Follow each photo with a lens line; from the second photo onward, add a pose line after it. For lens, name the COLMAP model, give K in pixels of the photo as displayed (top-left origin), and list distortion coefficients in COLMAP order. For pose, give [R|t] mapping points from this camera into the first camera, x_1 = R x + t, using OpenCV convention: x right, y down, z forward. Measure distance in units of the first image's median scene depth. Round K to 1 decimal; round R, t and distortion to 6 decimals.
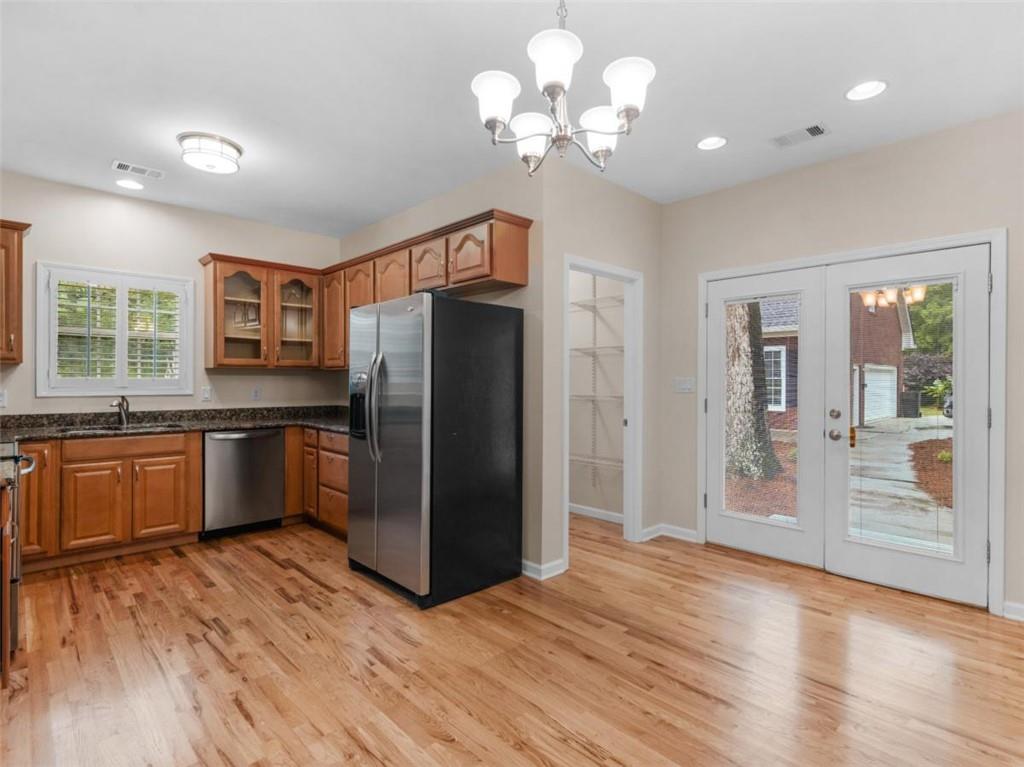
lens RADIAL K [[525.3, 0, 504.8], [0, 525.3, 382.9], [0, 0, 1]] dist [-0.001832, -0.001161]
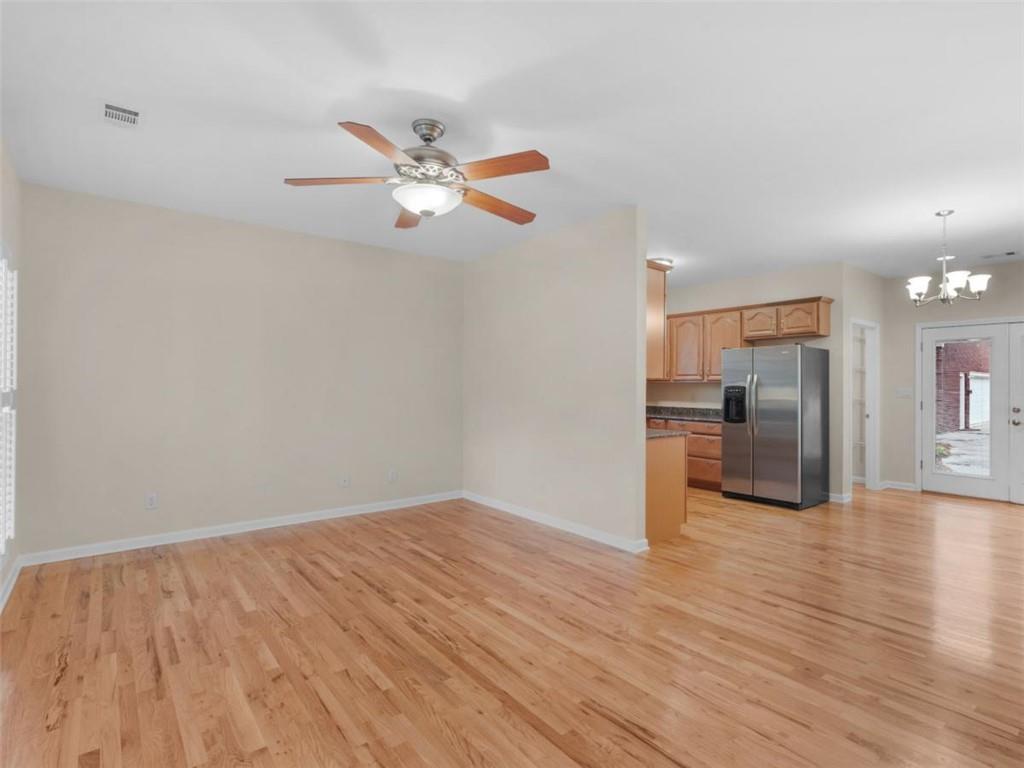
lens RADIAL K [[520.7, 0, 529.3], [0, 520.7, 382.2], [0, 0, 1]] dist [-0.001392, -0.000851]
pose [[0.997515, 0.000040, -0.070450, -0.705985], [-0.000807, 0.999941, -0.010858, -0.009722], [0.070445, 0.010888, 0.997456, -0.677526]]
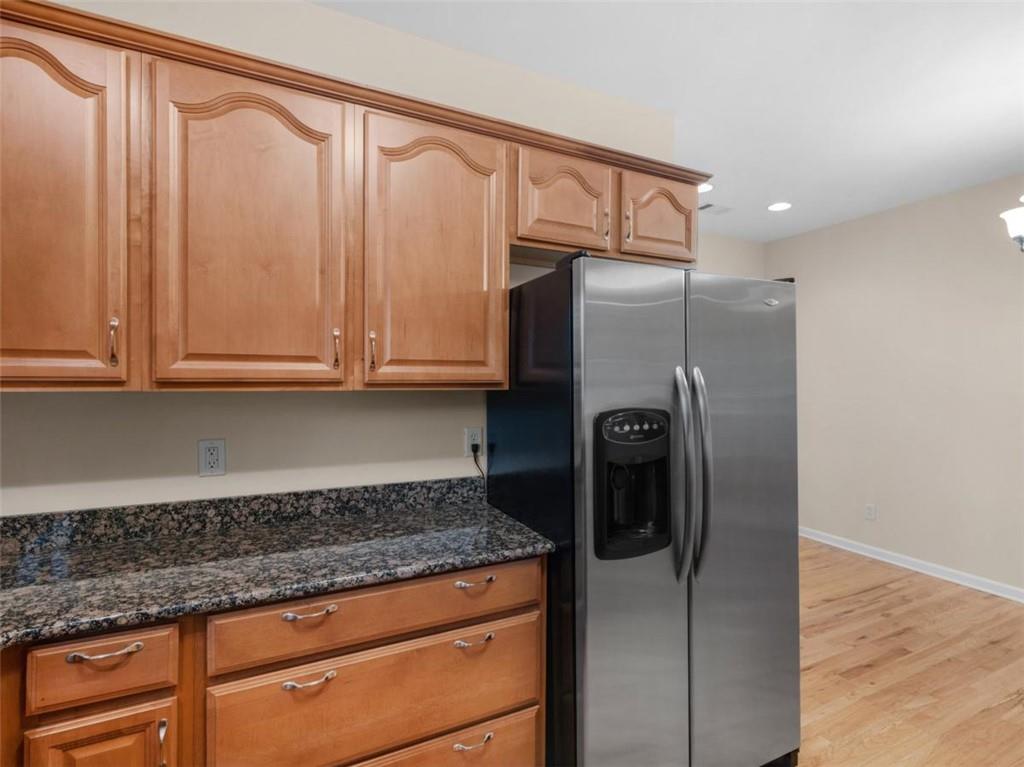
lens RADIAL K [[584.7, 0, 513.6], [0, 584.7, 359.8], [0, 0, 1]] dist [-0.004339, -0.001801]
pose [[0.210304, 0.016109, 0.977503, -0.661737], [-0.006050, 0.999867, -0.015176, -0.045682], [-0.977617, -0.002722, 0.210374, 0.823174]]
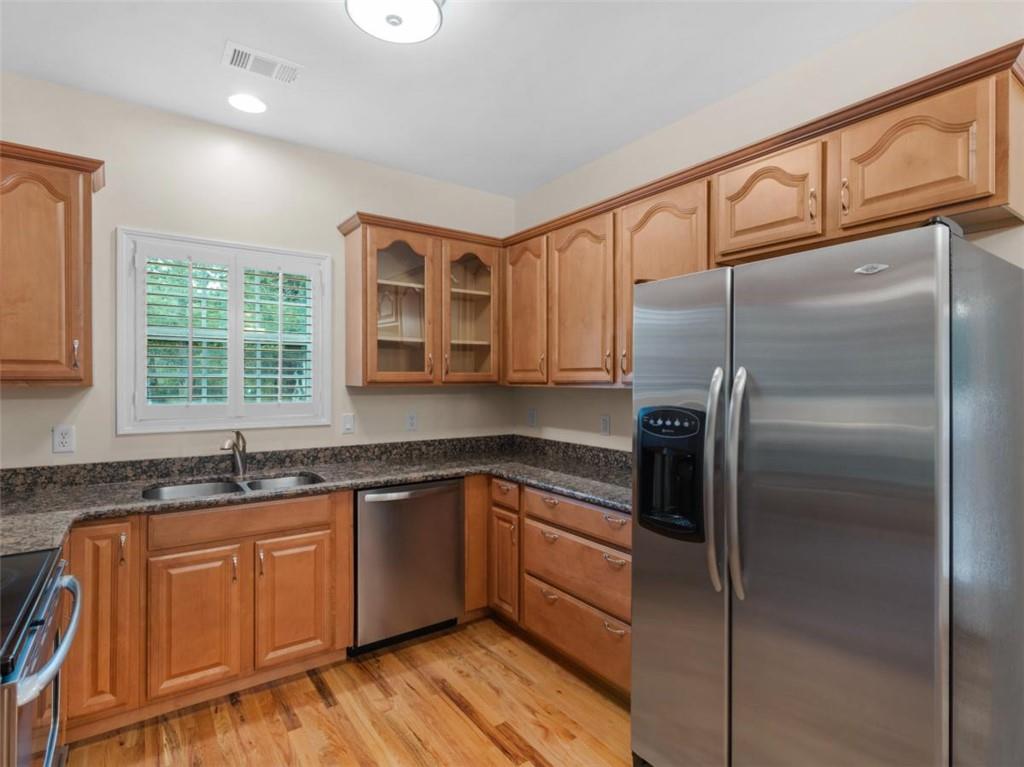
lens RADIAL K [[525.3, 0, 504.8], [0, 525.3, 382.9], [0, 0, 1]] dist [-0.001832, -0.001161]
pose [[0.990159, -0.000186, -0.139944, -0.303297], [0.000456, 0.999998, 0.001896, -0.036619], [0.139943, -0.001942, 0.990158, 0.393536]]
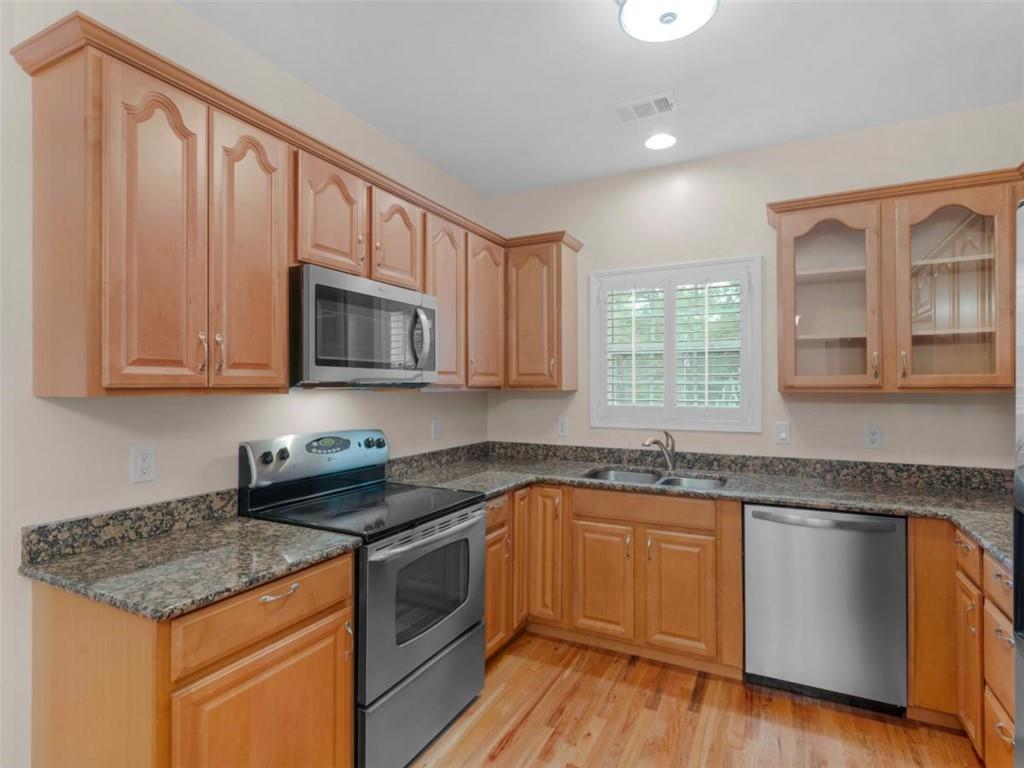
lens RADIAL K [[520.7, 0, 529.3], [0, 520.7, 382.2], [0, 0, 1]] dist [-0.001392, -0.000851]
pose [[0.349282, -0.009760, -0.936967, -0.103446], [0.001258, 0.999950, -0.009947, -0.037380], [0.937017, 0.002295, 0.349276, 0.560291]]
